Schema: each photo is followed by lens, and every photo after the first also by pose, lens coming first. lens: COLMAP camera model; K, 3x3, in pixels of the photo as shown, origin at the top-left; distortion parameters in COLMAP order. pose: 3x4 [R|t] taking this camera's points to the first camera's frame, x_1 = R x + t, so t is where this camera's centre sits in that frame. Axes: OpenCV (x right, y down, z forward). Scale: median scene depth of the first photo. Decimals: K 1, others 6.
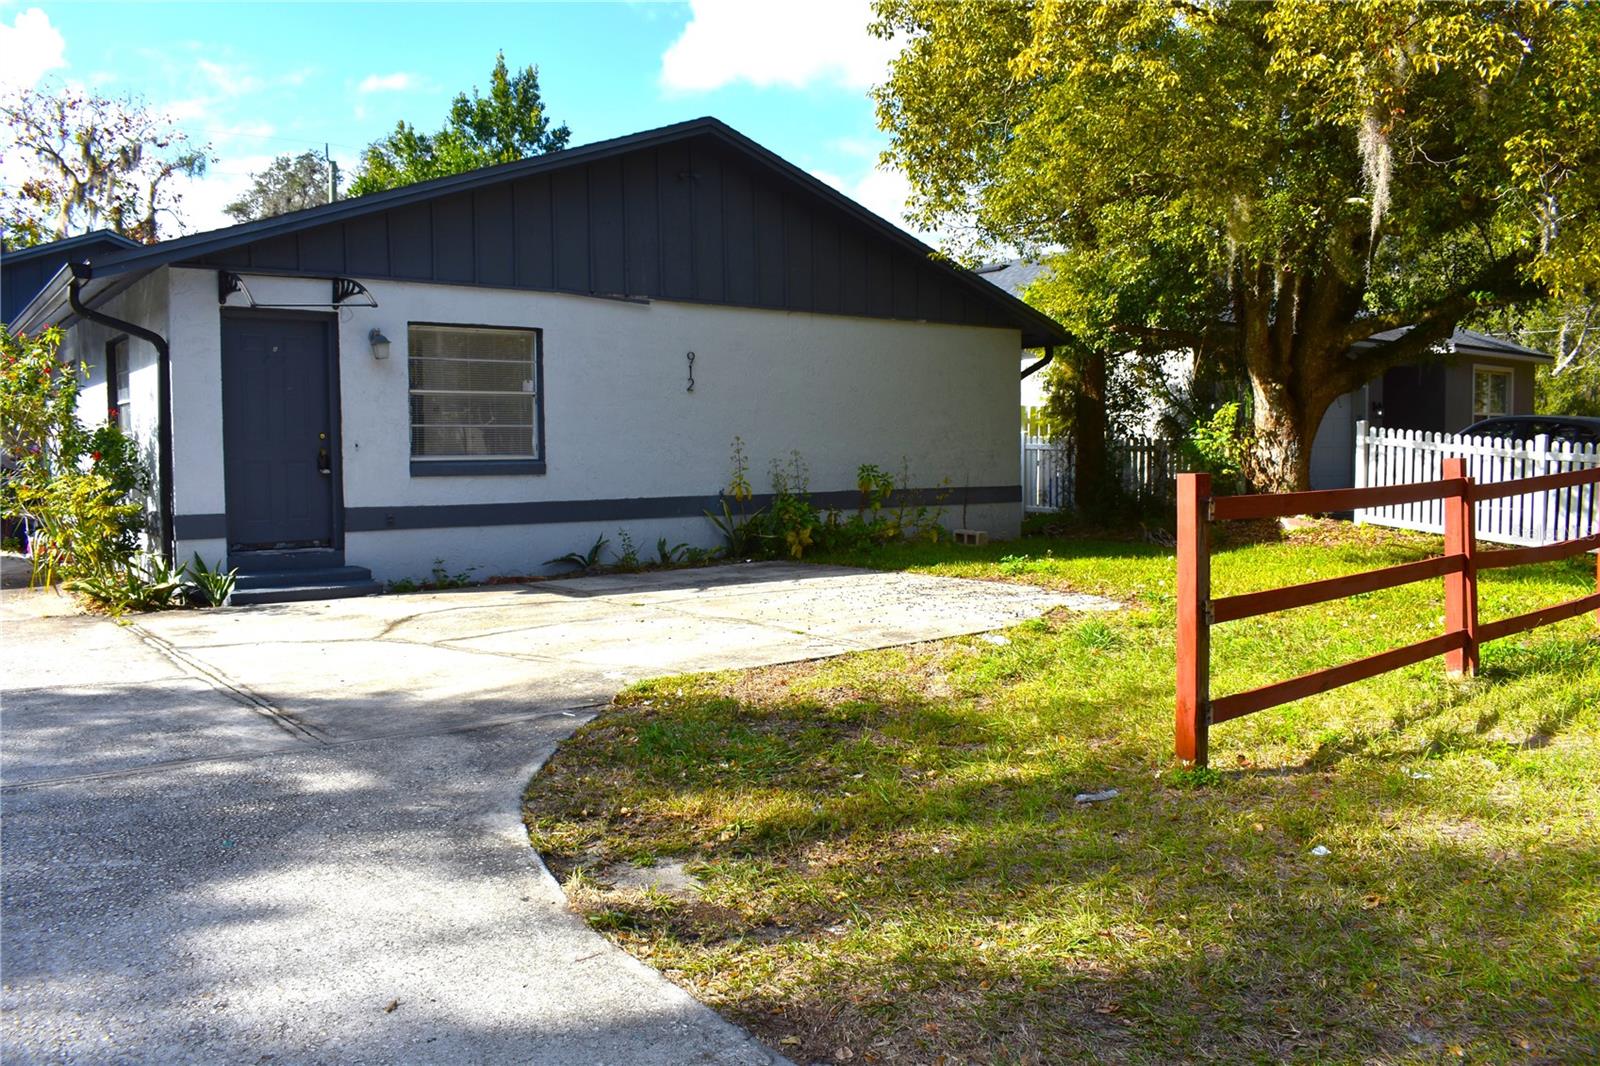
lens RADIAL K [[1153.2, 0, 800.0], [0, 1153.2, 533.0], [0, 0, 1]] dist [-0.080612, -0.000874]
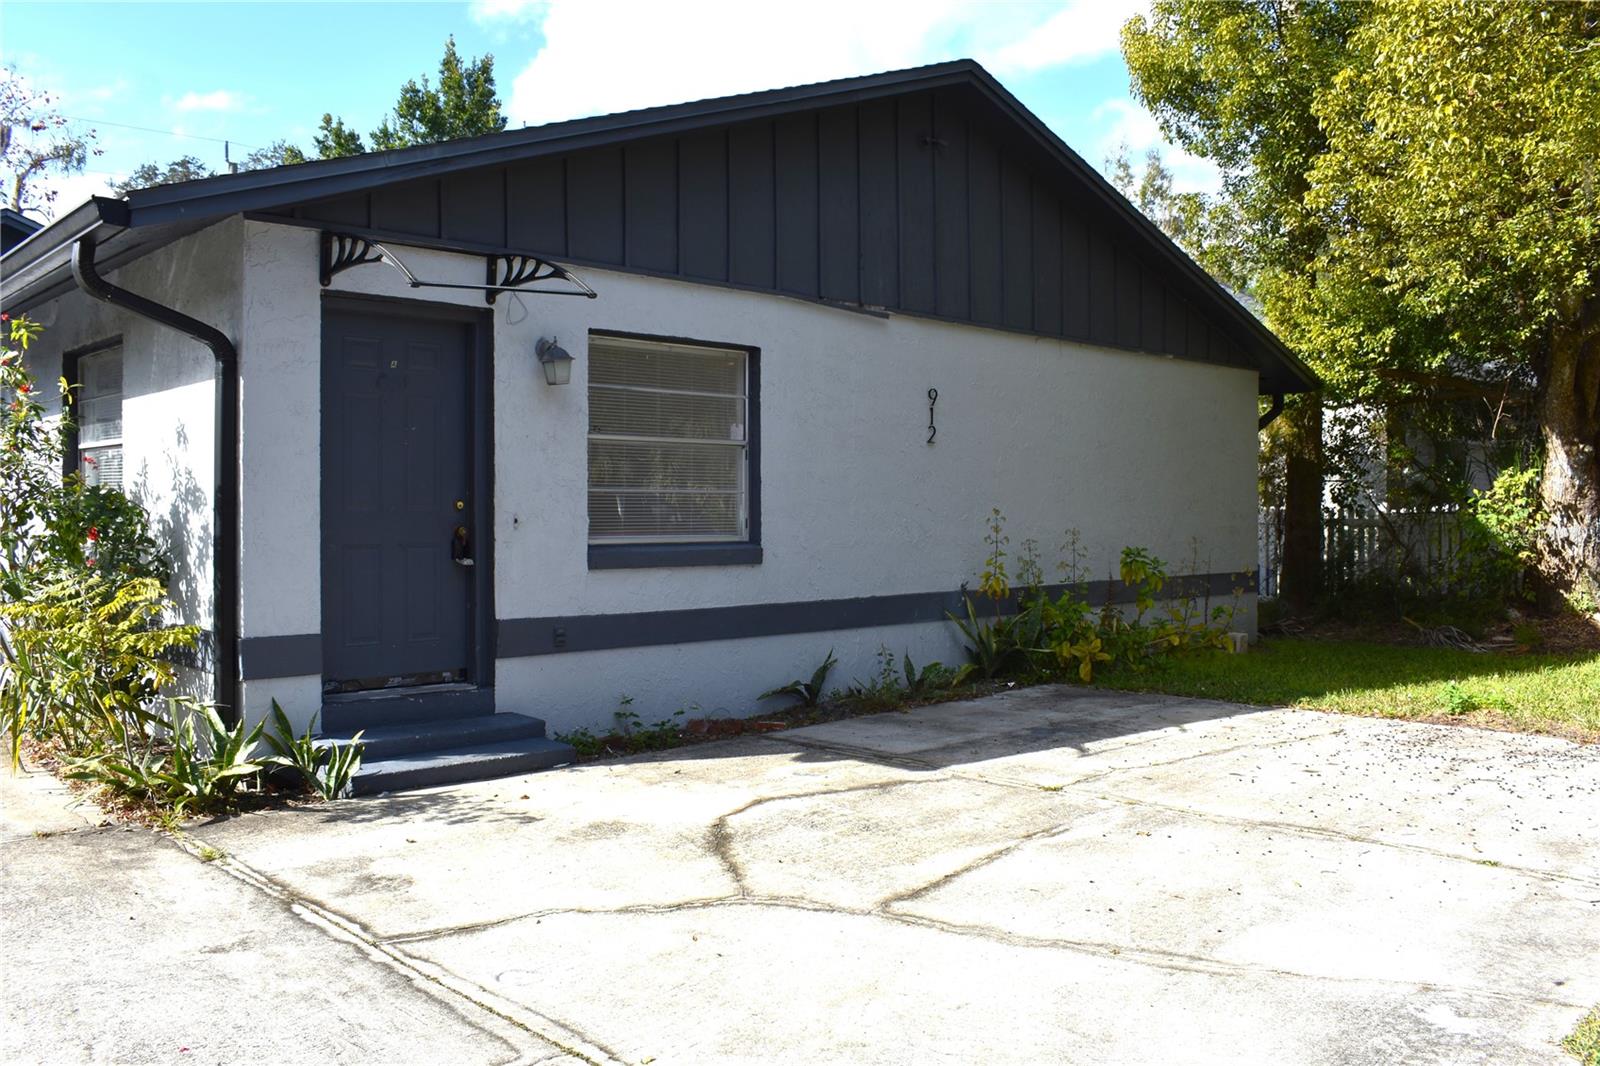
lens RADIAL K [[1250.1, 0, 800.0], [0, 1250.1, 533.0], [0, 0, 1]] dist [-0.079989, -0.005019]
pose [[0.995911, 0.007258, 0.090049, -0.263368], [-0.002526, 0.998615, -0.052556, -0.030566], [-0.090306, 0.052113, 0.994550, 0.269884]]
